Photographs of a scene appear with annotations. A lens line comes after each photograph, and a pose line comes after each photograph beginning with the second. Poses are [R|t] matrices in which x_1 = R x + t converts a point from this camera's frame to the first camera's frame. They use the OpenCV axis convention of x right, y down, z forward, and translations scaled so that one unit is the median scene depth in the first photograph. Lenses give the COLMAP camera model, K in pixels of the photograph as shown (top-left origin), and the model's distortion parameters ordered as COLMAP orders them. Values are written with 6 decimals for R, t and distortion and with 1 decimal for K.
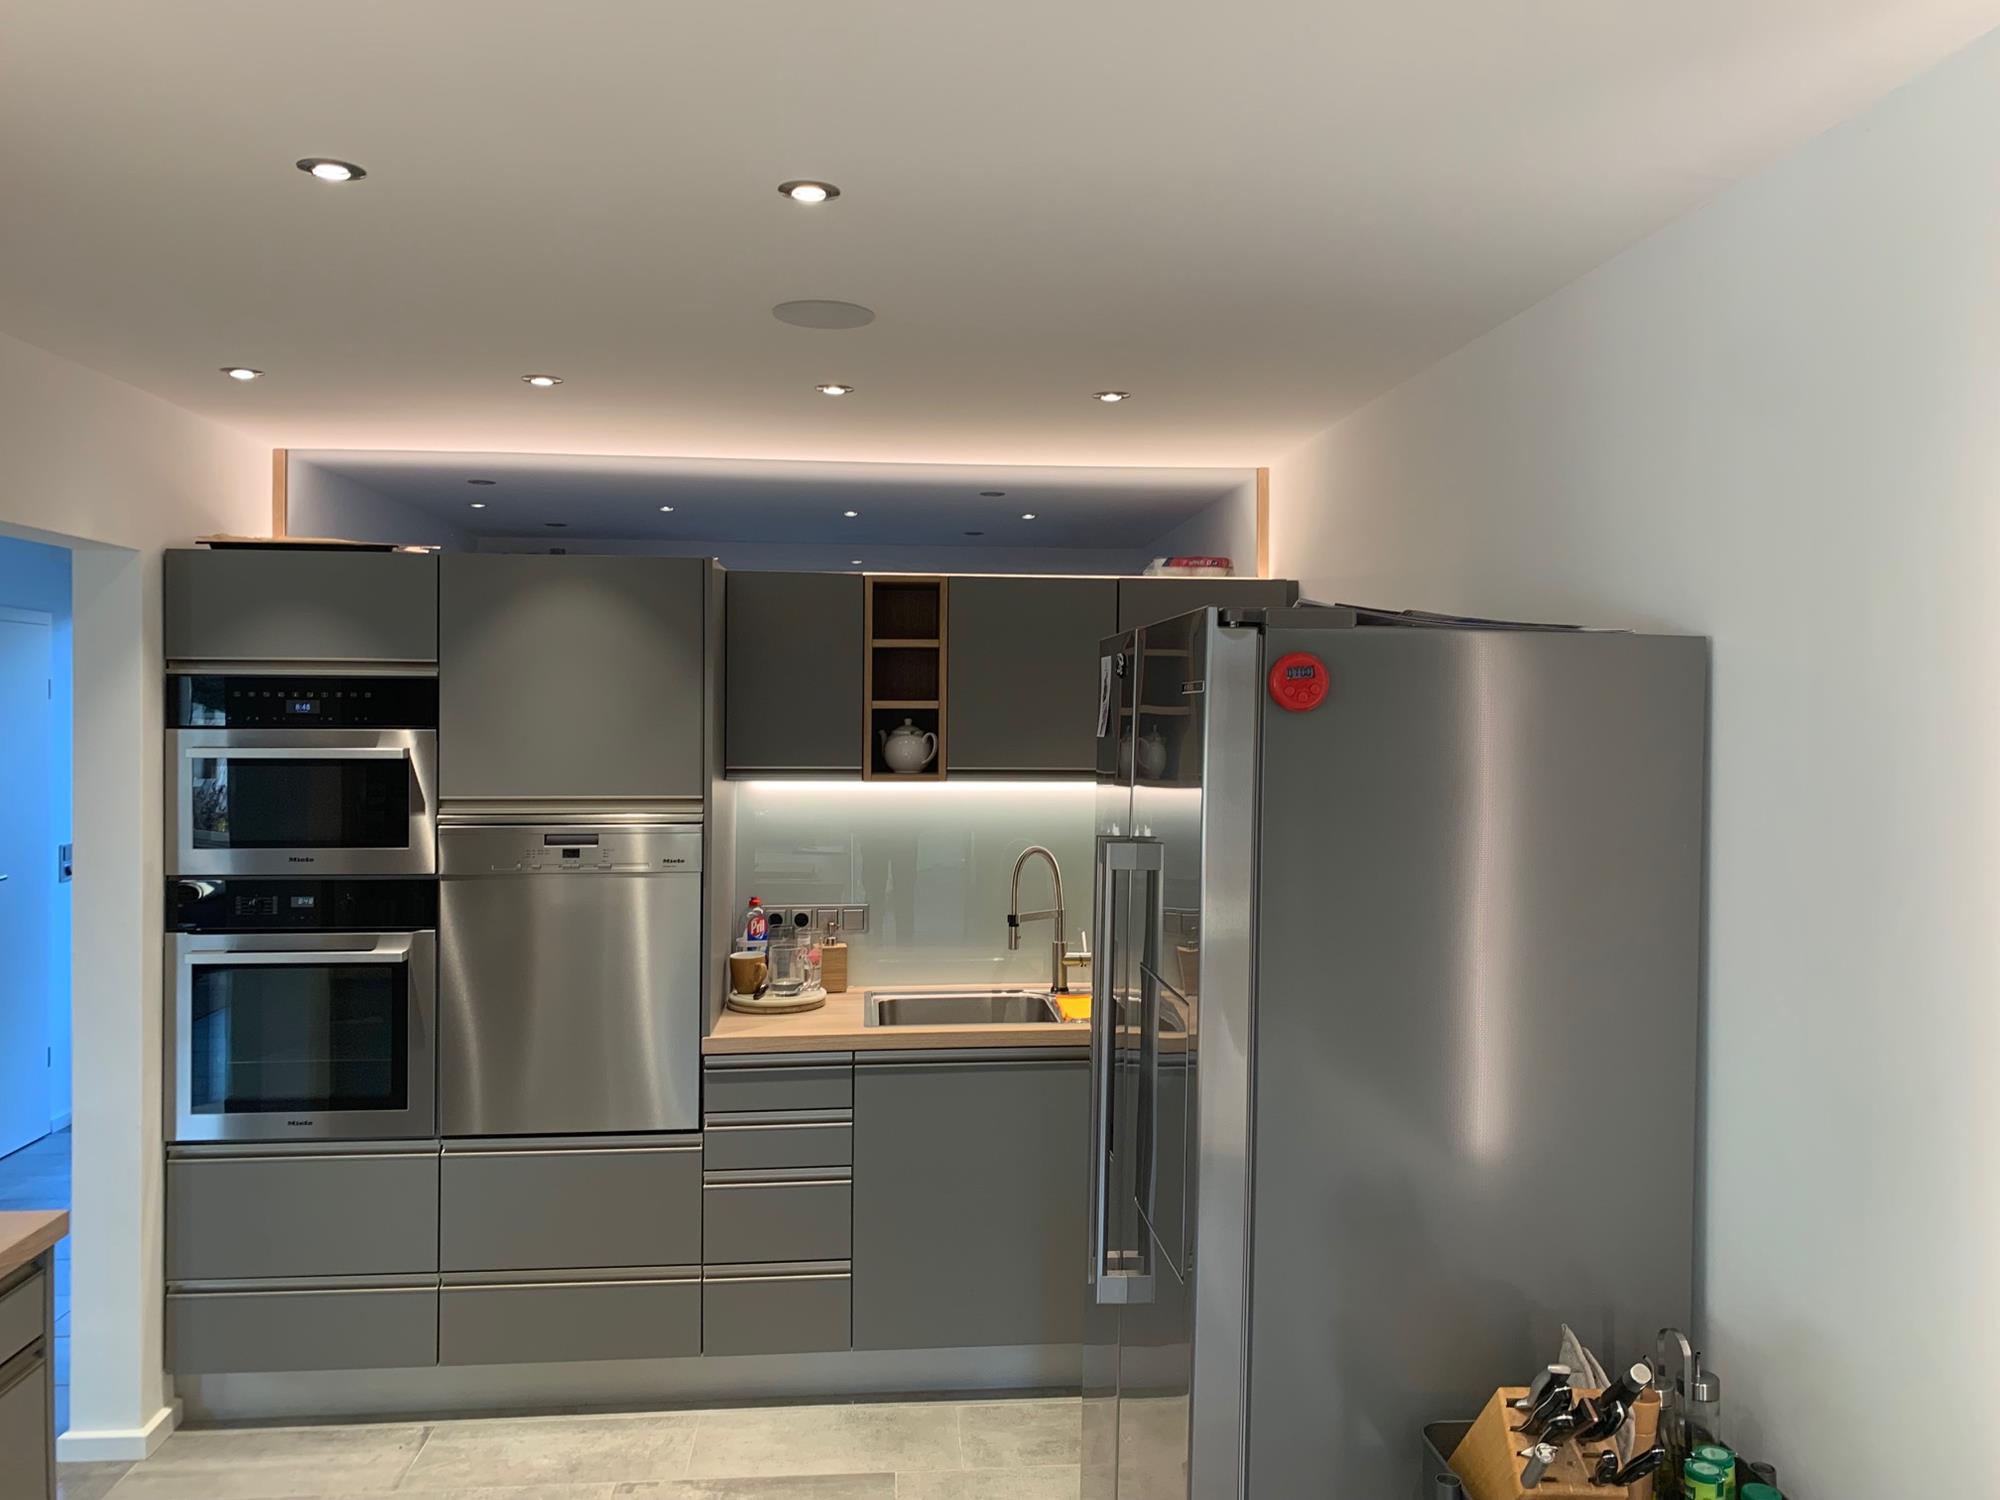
lens RADIAL K [[1517.1, 0, 996.6], [0, 1517.1, 715.5], [0, 0, 1]] dist [0.063967, -0.071835]
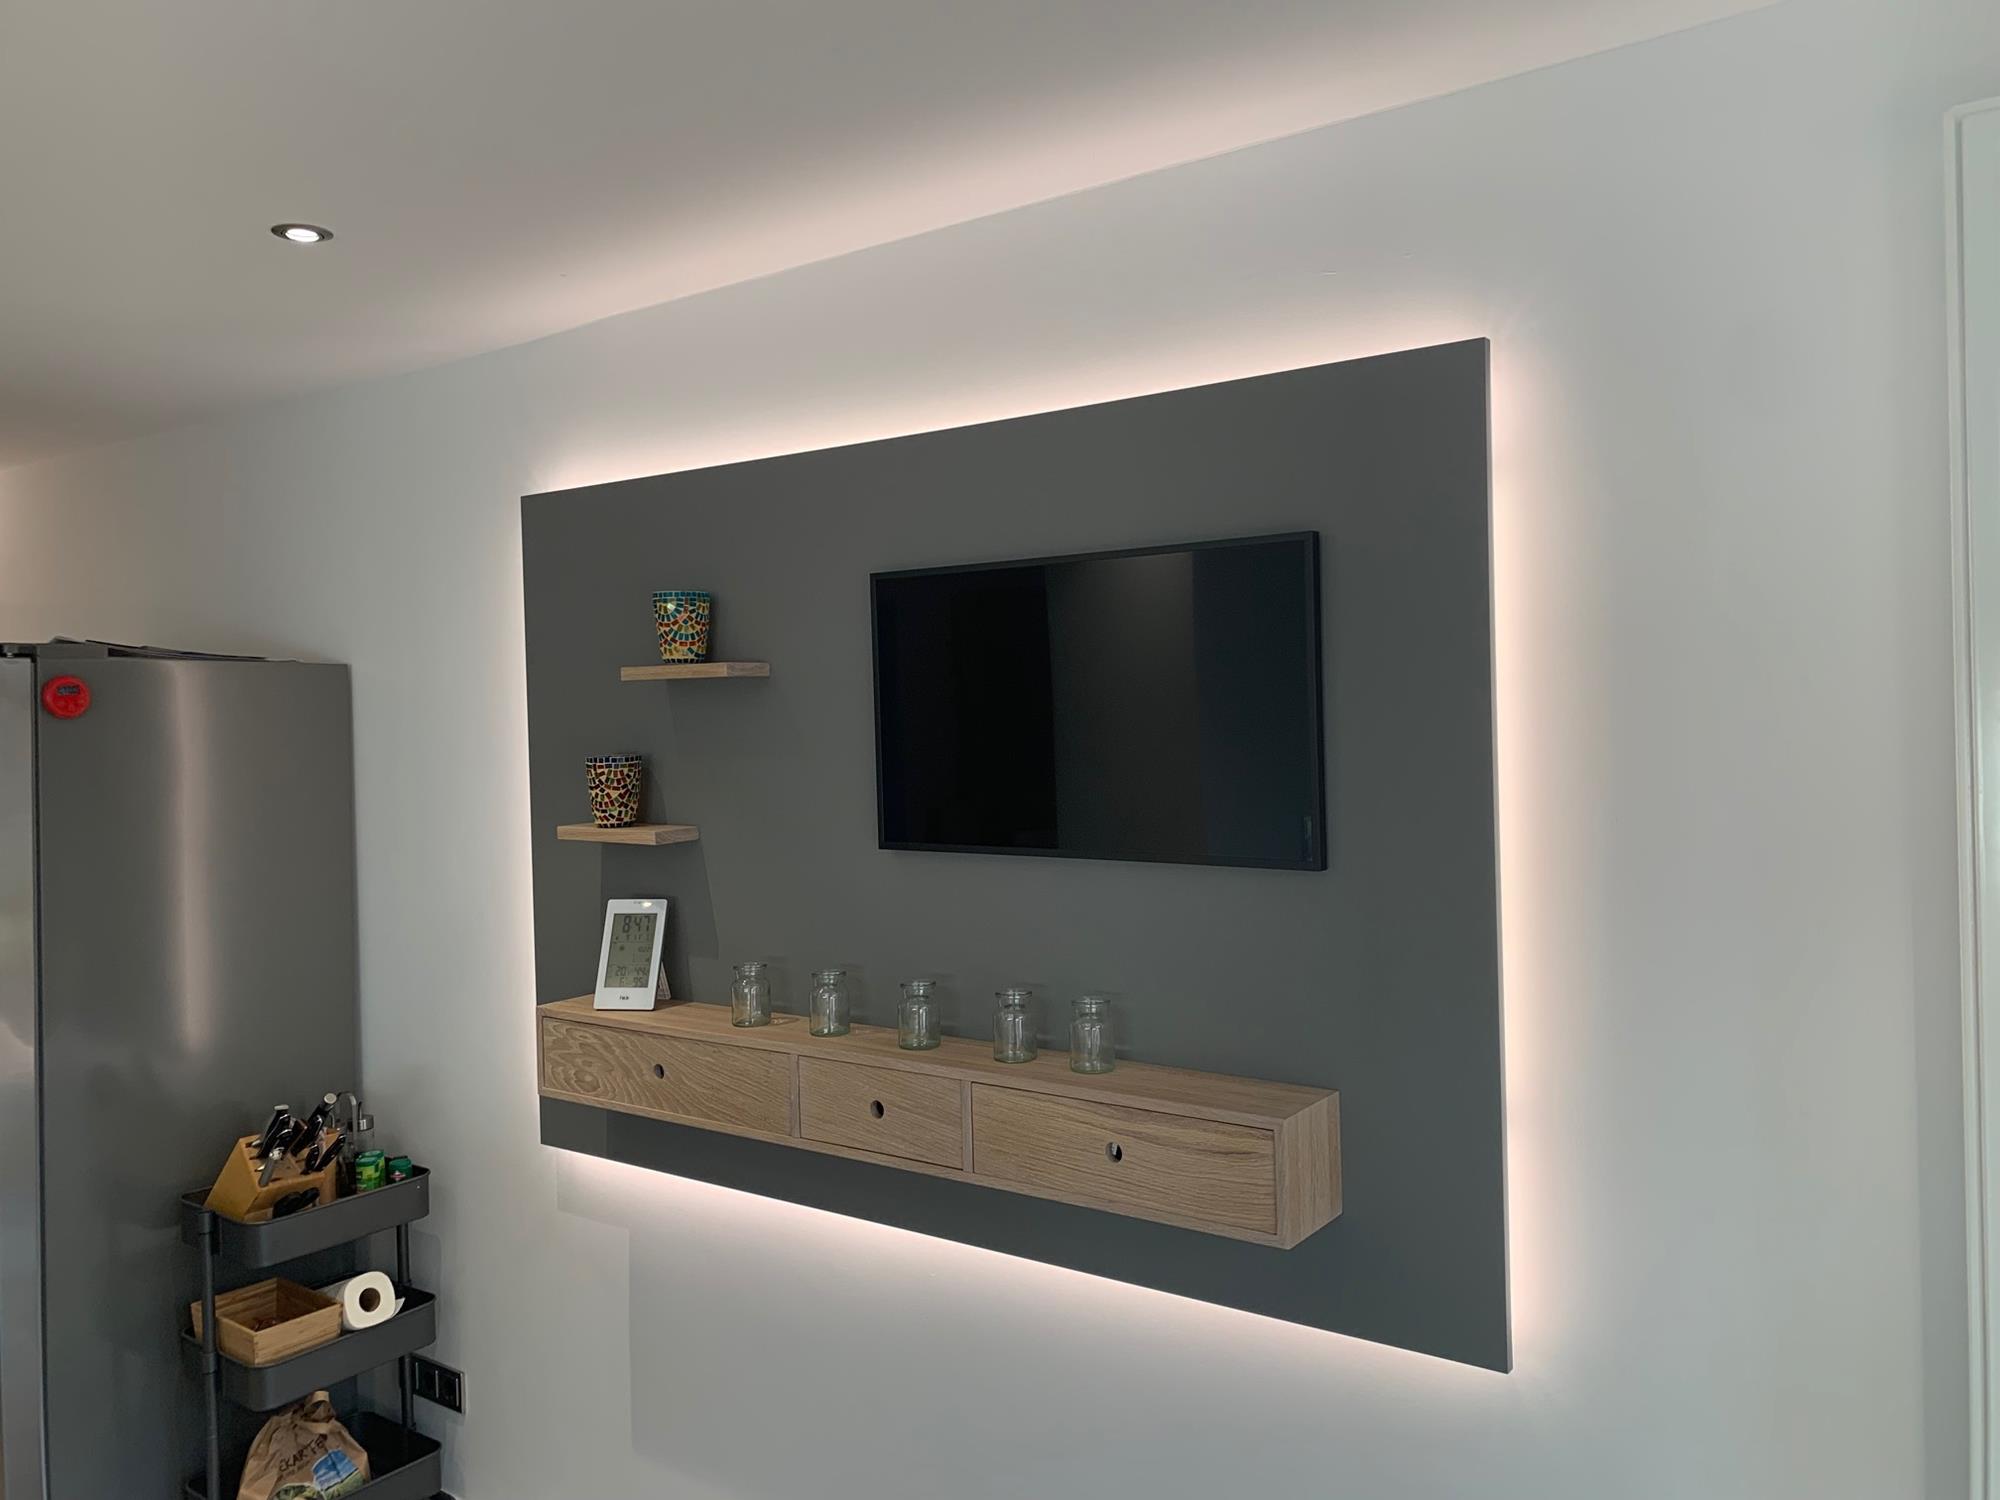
lens RADIAL K [[1517.1, 0, 996.6], [0, 1517.1, 715.5], [0, 0, 1]] dist [0.063967, -0.071835]
pose [[0.658964, -0.026788, 0.751698, -0.350555], [0.038931, 0.999241, 0.001482, 0.030538], [-0.751167, 0.028288, 0.659506, -0.666803]]
